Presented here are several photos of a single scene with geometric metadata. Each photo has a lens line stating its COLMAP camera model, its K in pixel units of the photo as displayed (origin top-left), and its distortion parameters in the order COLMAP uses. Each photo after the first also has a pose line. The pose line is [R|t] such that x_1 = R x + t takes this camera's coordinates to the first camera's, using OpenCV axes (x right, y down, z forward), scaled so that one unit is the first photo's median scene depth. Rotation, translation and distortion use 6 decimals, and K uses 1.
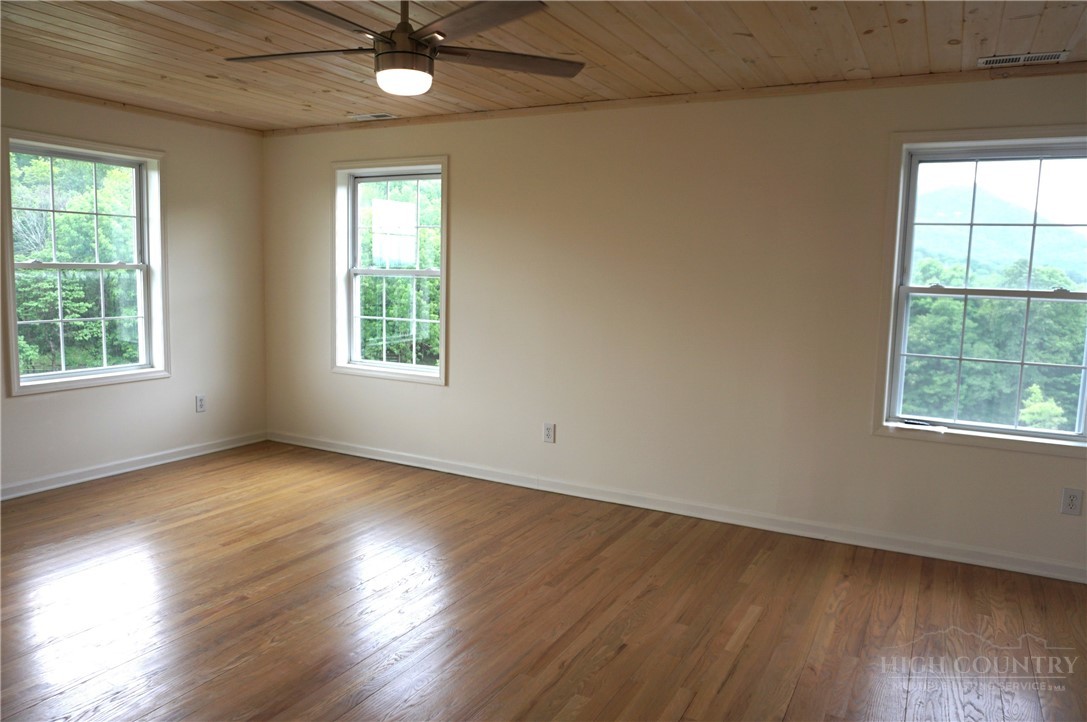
lens RADIAL K [[739.1, 0, 550.8], [0, 739.1, 366.0], [0, 0, 1]] dist [-0.052460, 0.034062]
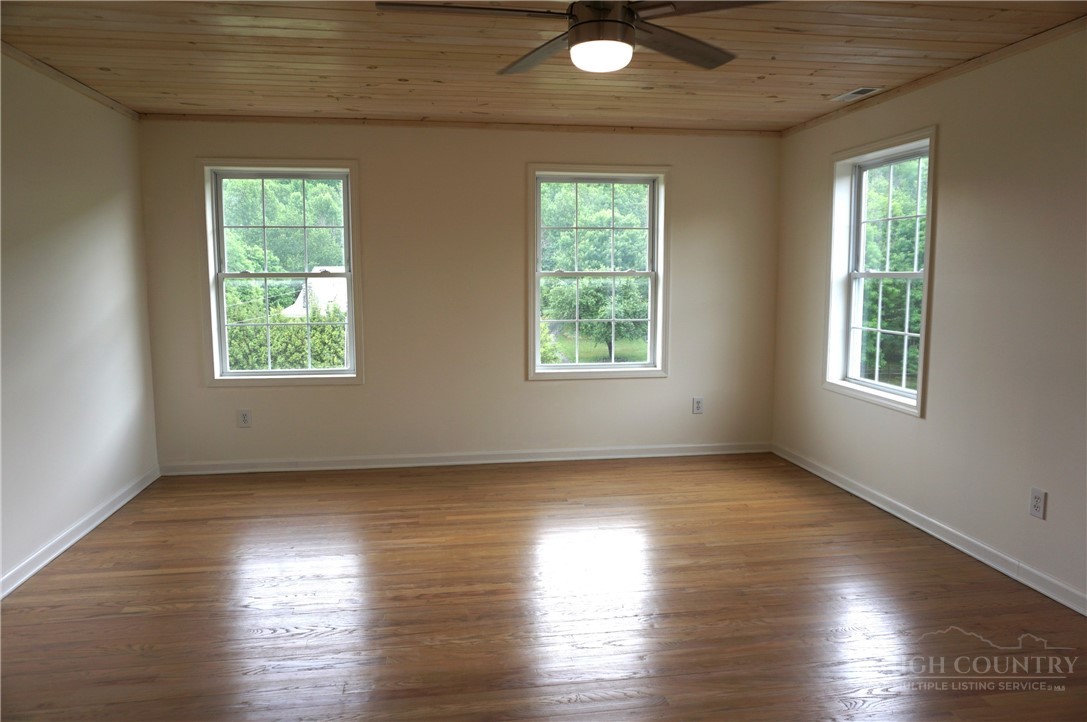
lens RADIAL K [[739.1, 0, 508.5], [0, 739.1, 365.3], [0, 0, 1]] dist [-0.052460, 0.034062]
pose [[0.613479, 0.074355, -0.786203, 0.191593], [-0.083634, 0.996076, 0.028943, -0.014677], [0.785270, 0.047997, 0.617290, 0.163163]]
